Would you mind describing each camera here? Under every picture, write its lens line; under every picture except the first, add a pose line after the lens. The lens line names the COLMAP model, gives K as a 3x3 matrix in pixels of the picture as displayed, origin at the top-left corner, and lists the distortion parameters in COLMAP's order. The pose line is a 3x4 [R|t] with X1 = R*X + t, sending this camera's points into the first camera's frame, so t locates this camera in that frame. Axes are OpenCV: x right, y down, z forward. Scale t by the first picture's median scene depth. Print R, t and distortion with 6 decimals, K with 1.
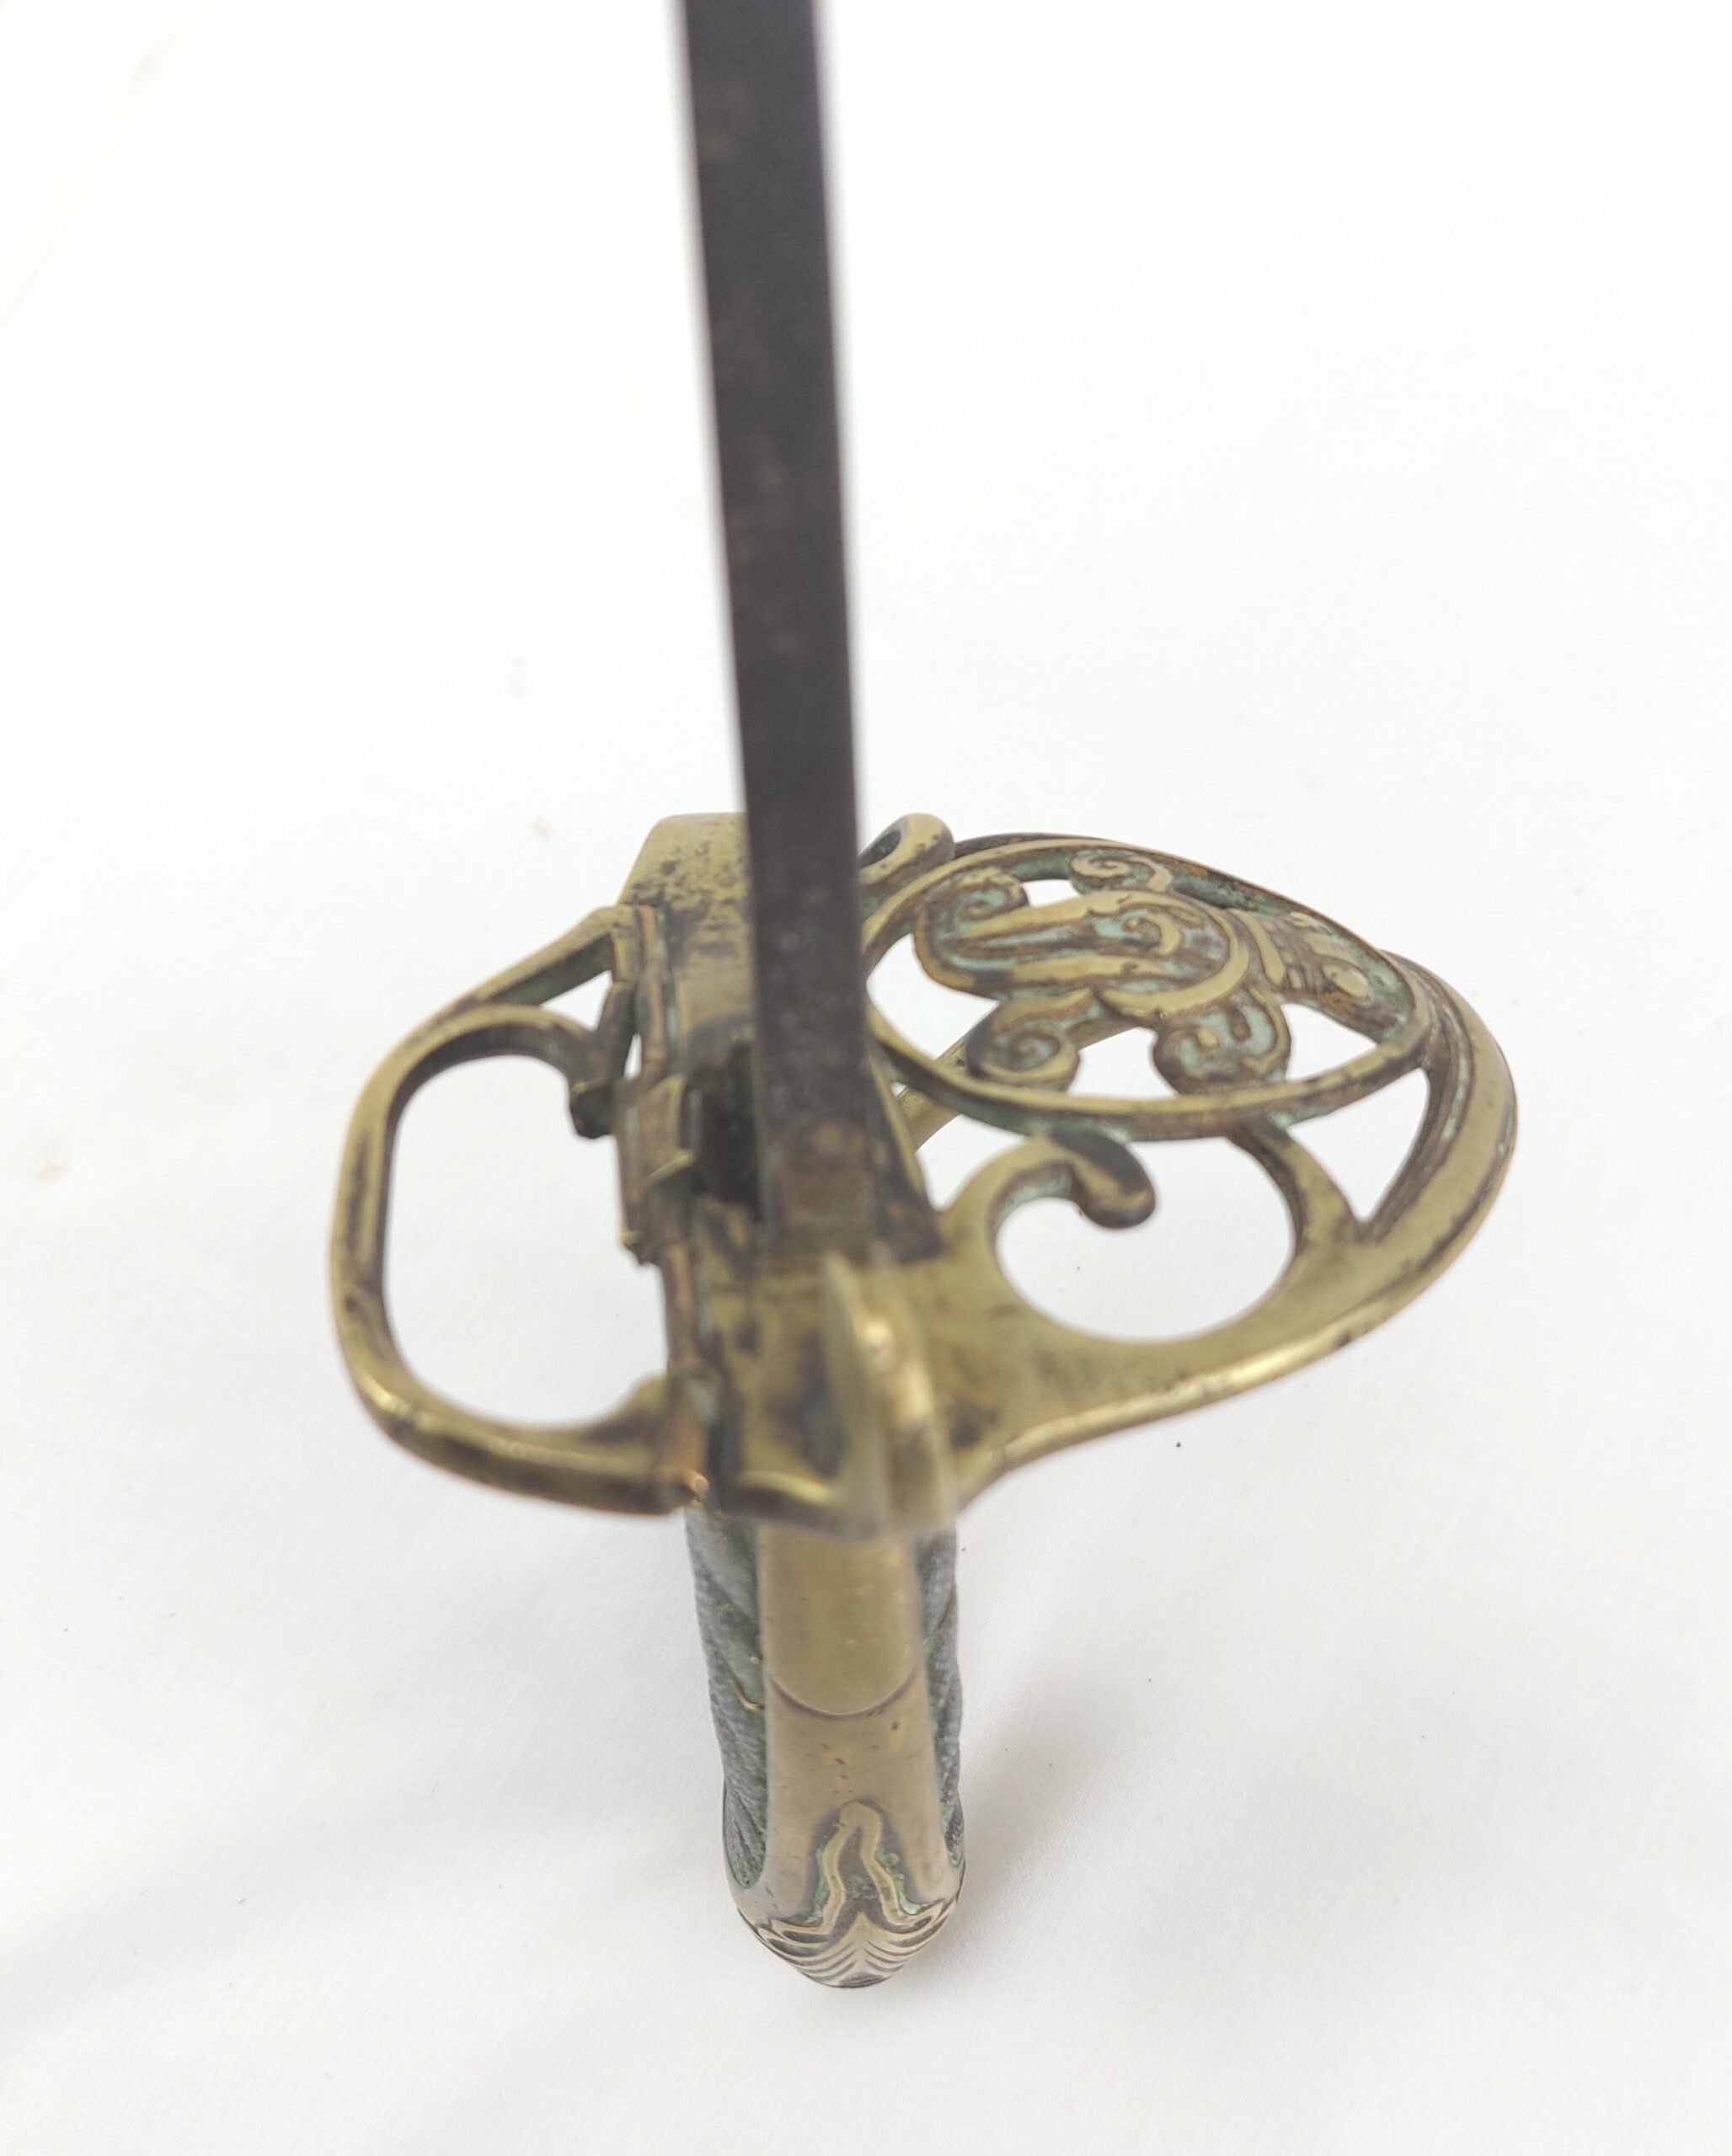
lens RADIAL K [[2241.4, 0, 927.0], [0, 2241.4, 1078.1], [0, 0, 1]] dist [0.185356, -0.013999]
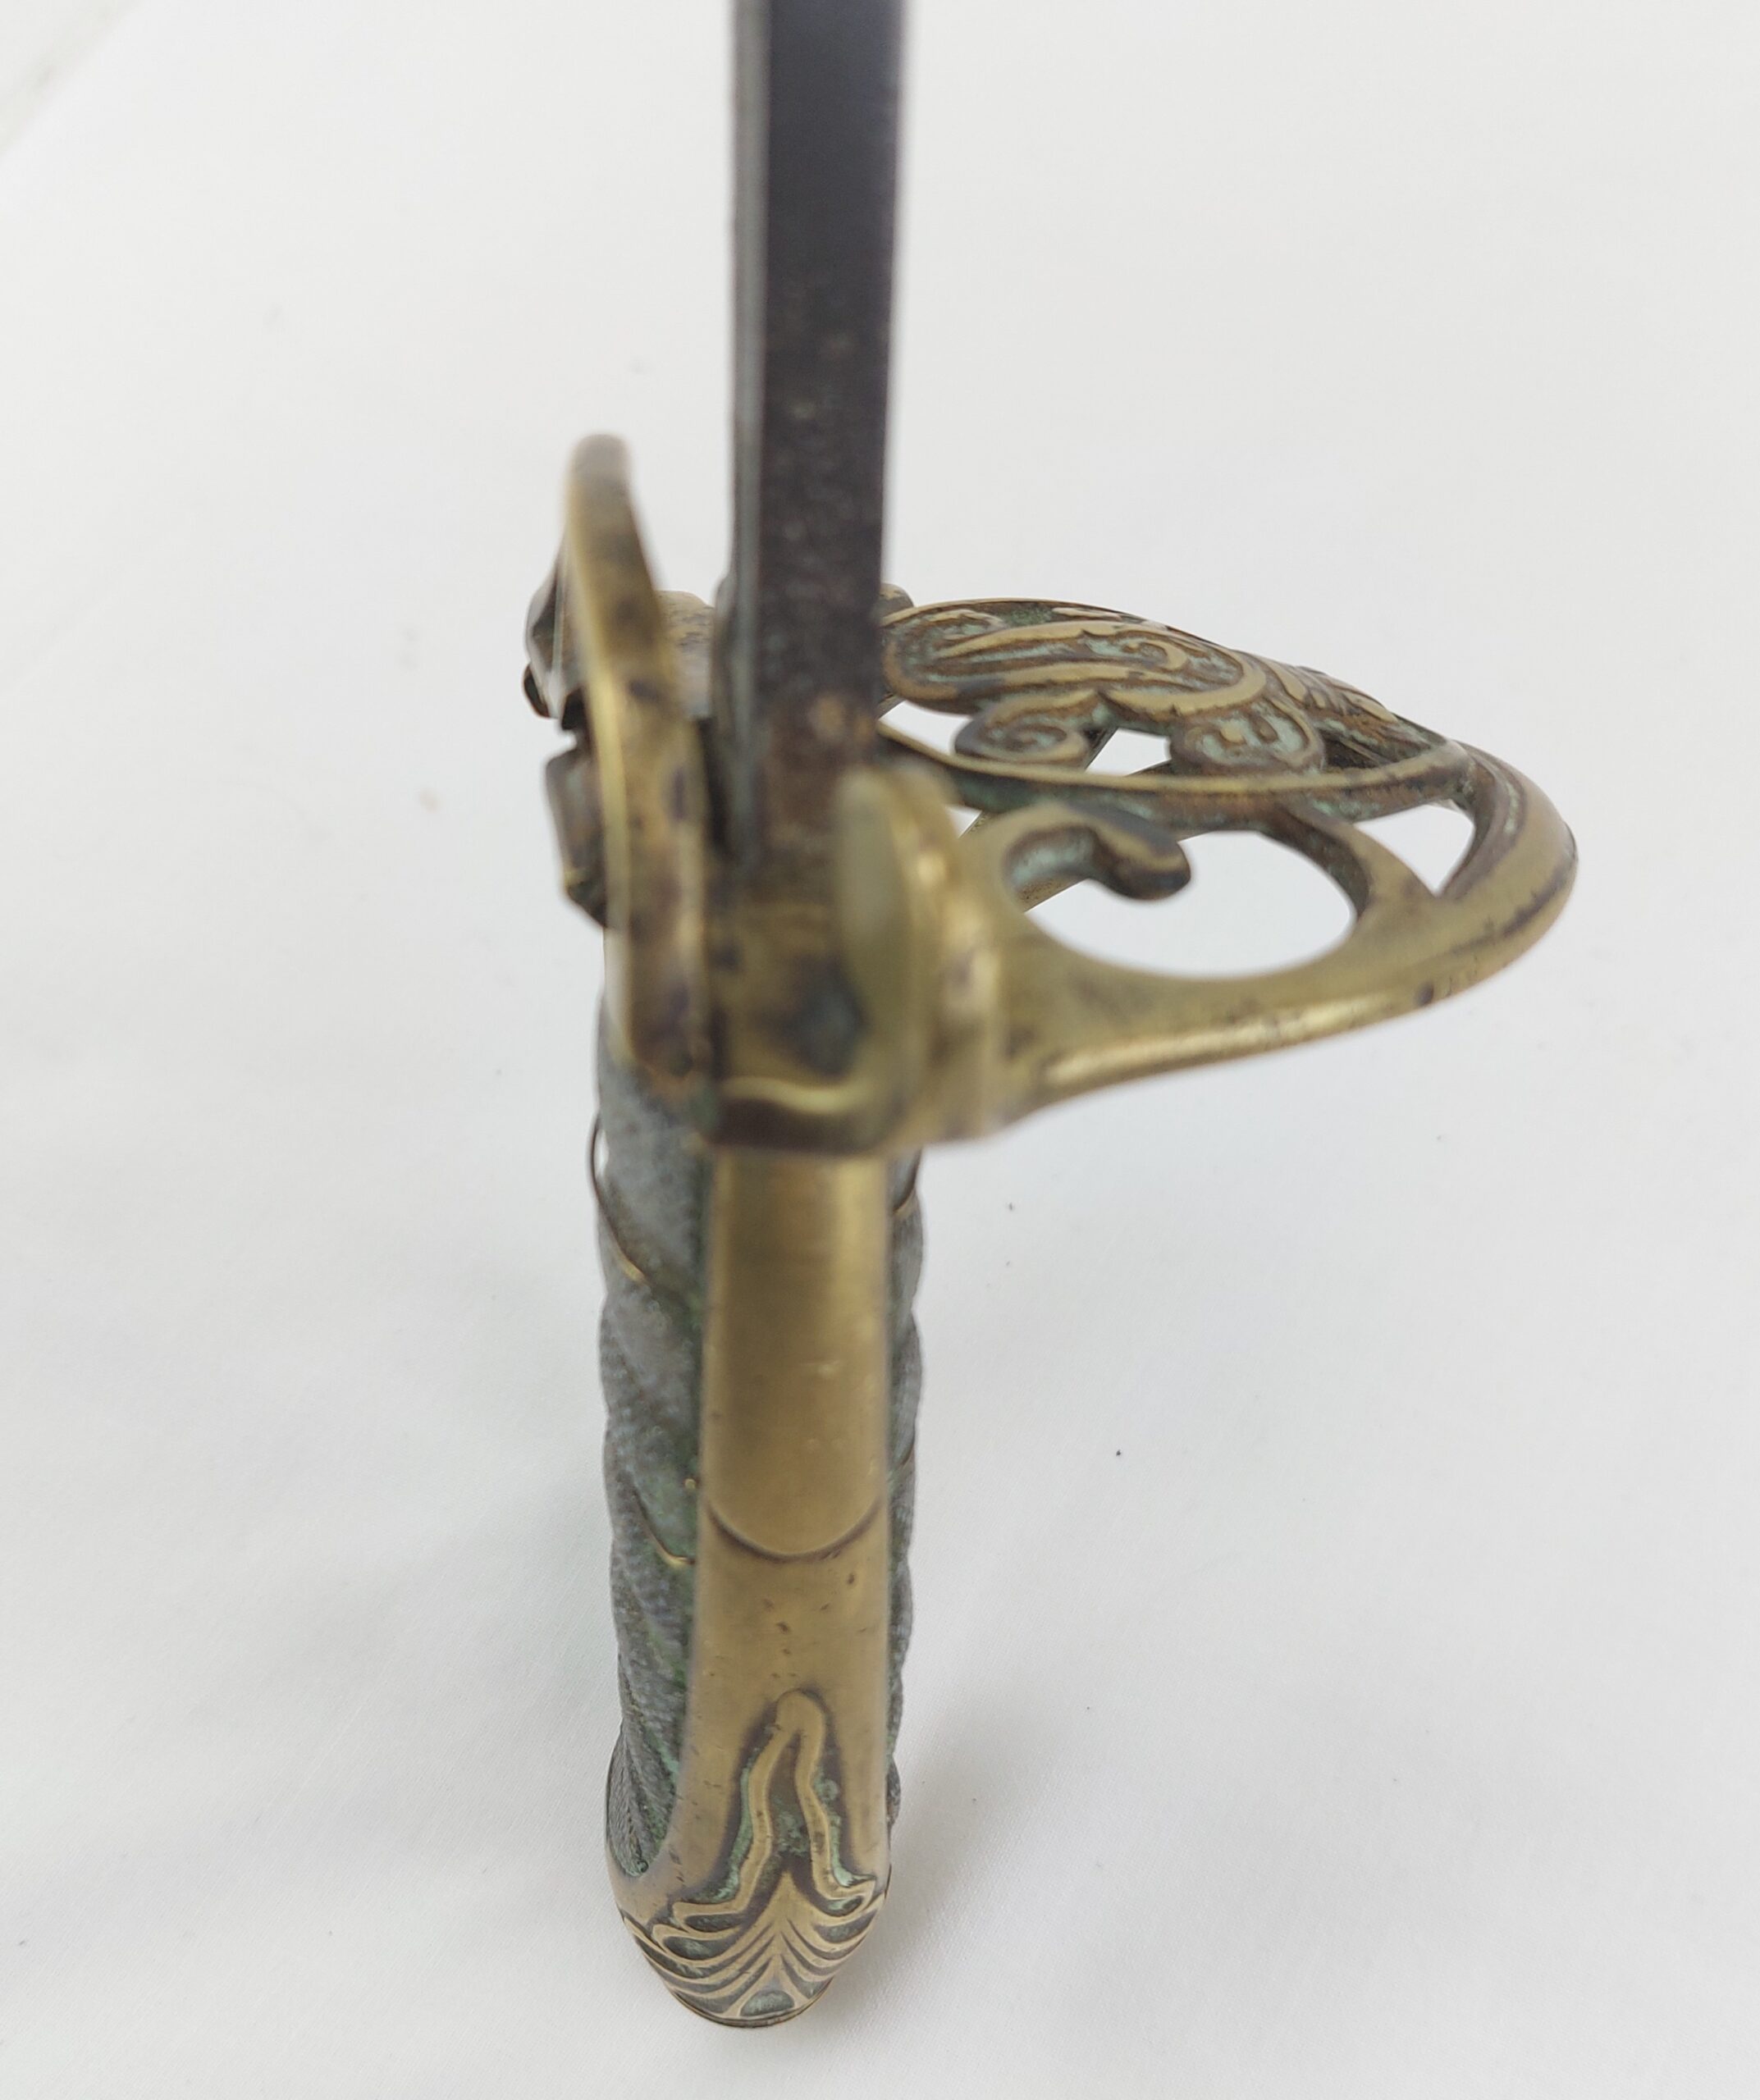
lens RADIAL K [[2198.5, 0, 880.0], [0, 2198.5, 1050.0], [0, 0, 1]] dist [0.122770, 0.009015]
pose [[0.997864, 0.017561, 0.062917, -0.059821], [-0.007676, 0.988036, -0.154030, 0.222747], [-0.064870, 0.153219, 0.986061, 0.167986]]
